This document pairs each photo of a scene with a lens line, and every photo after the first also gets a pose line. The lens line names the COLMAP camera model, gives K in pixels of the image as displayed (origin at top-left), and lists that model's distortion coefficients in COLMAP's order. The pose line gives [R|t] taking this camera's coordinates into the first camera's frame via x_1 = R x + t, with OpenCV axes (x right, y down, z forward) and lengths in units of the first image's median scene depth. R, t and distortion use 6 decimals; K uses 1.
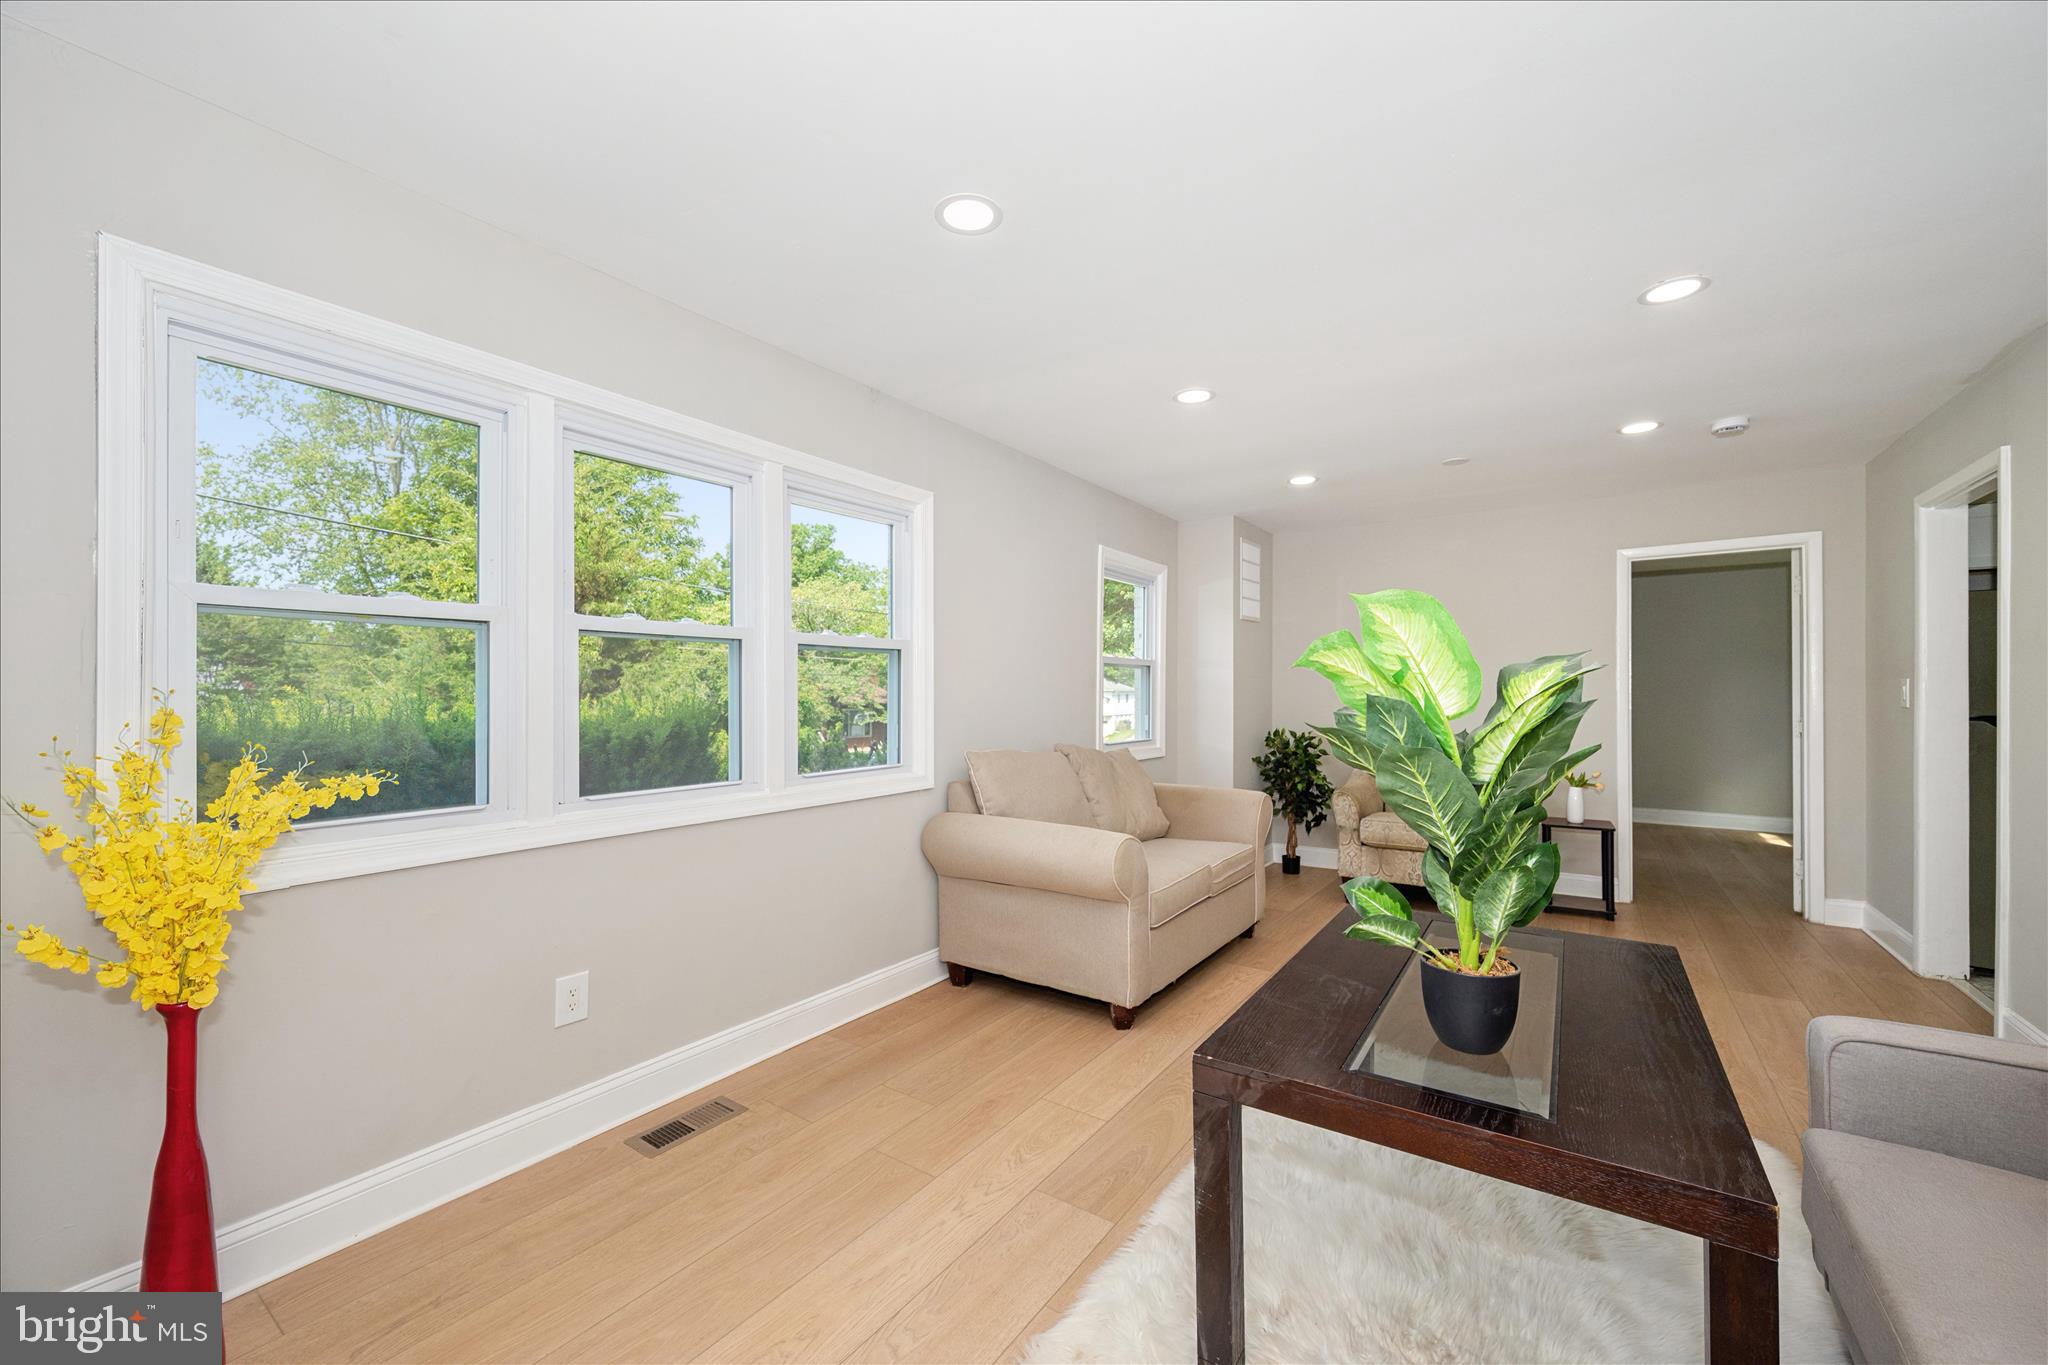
lens RADIAL K [[811.8, 0, 1022.2], [0, 811.8, 691.4], [0, 0, 1]] dist [0.000519, 0.000120]
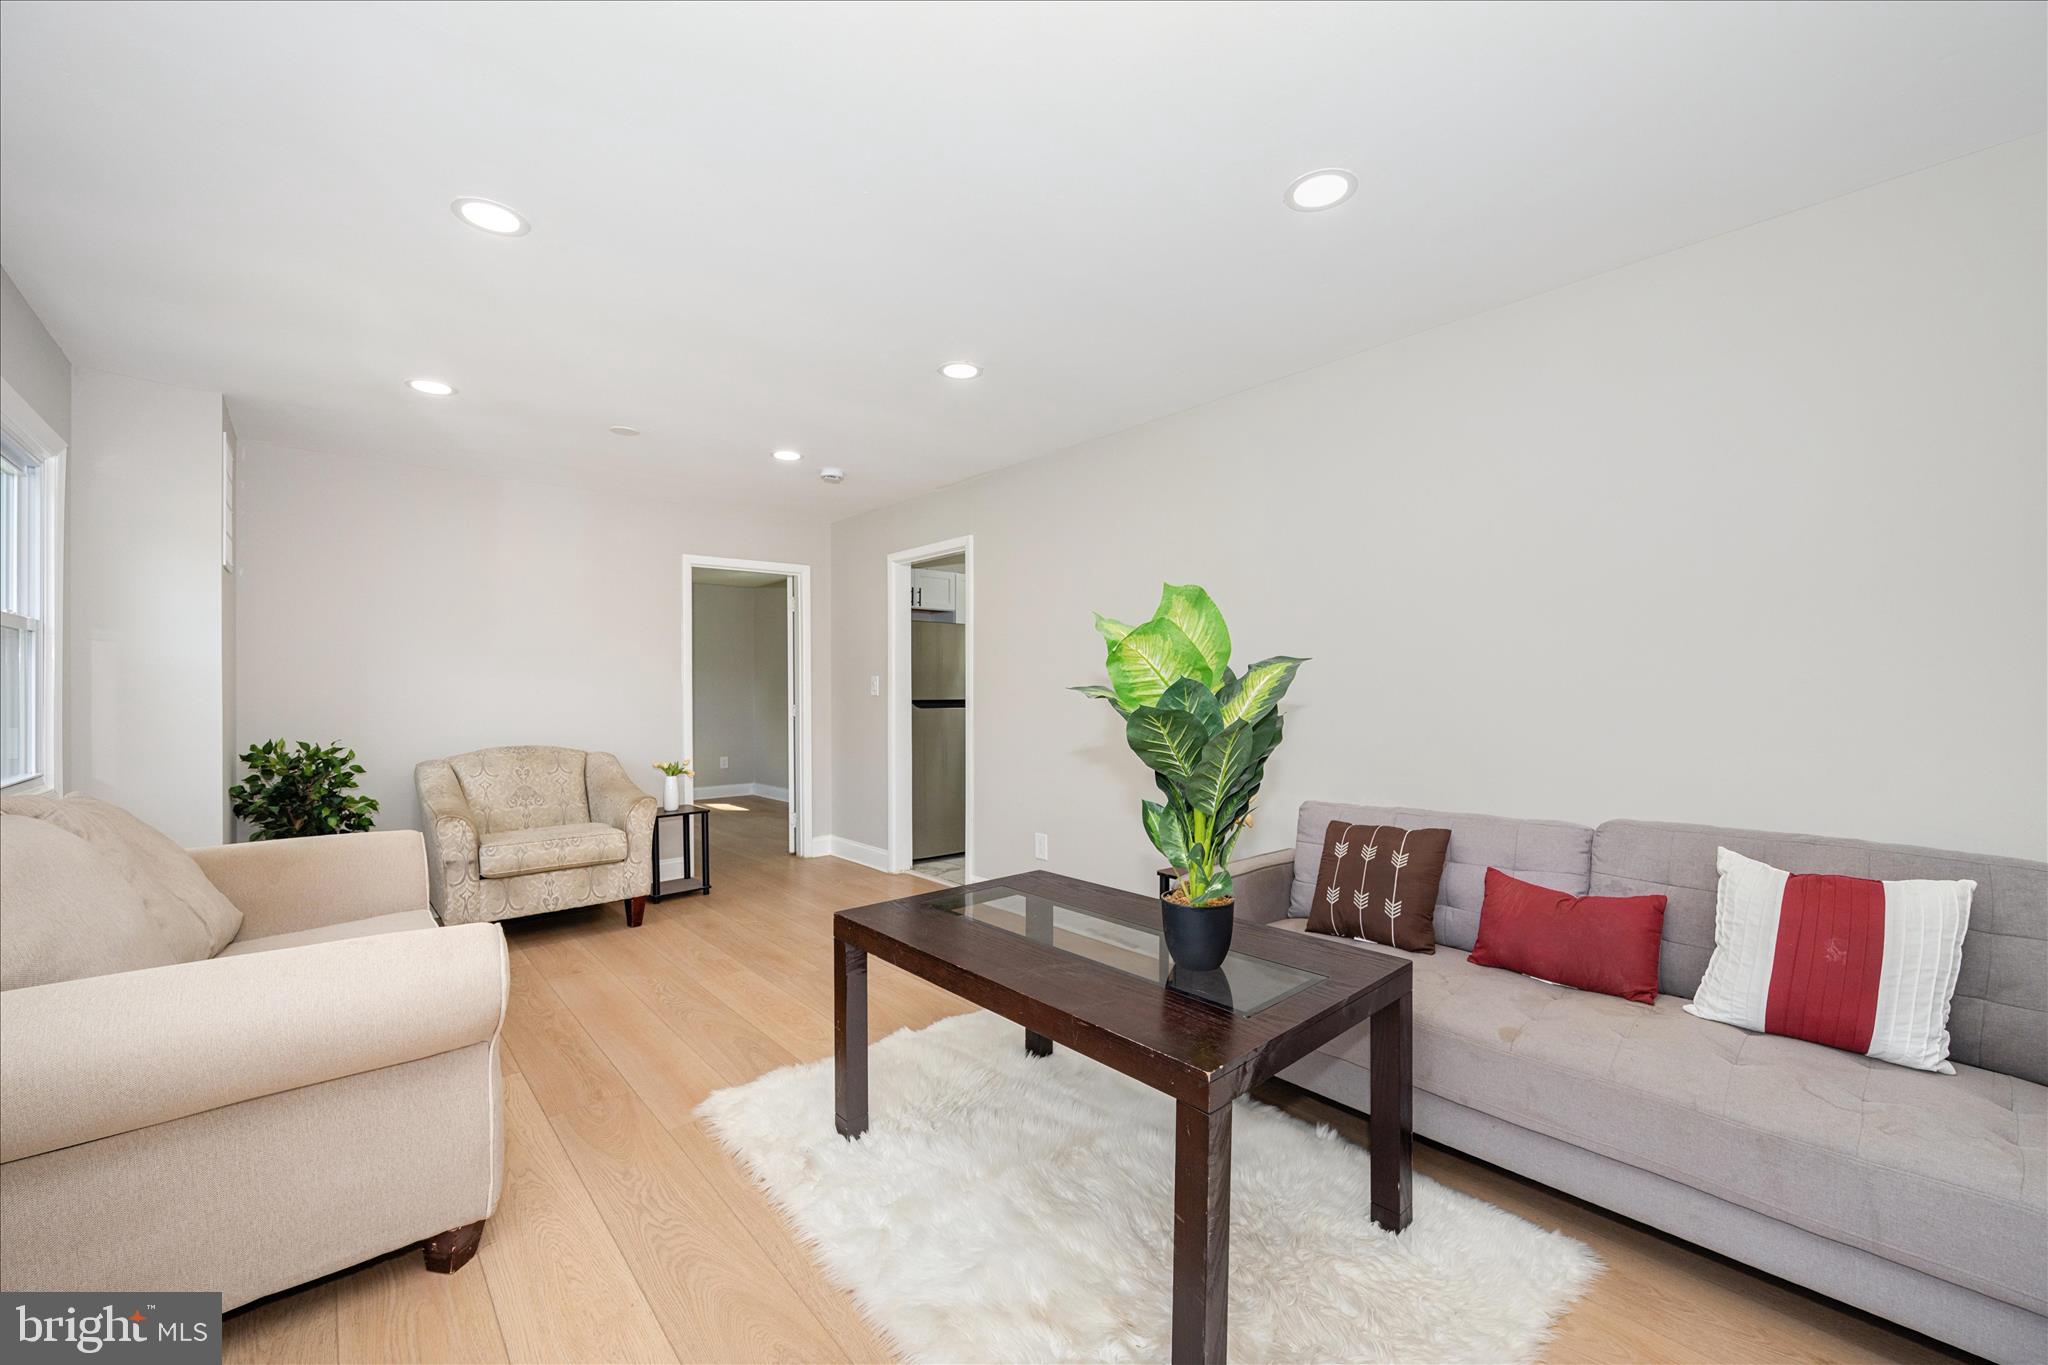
lens RADIAL K [[811.8, 0, 1022.2], [0, 811.8, 691.4], [0, 0, 1]] dist [0.000519, 0.000120]
pose [[0.224795, -0.003154, 0.974401, -0.236575], [0.001282, 0.999995, 0.002941, 0.006723], [-0.974405, 0.000588, 0.224798, 0.332572]]
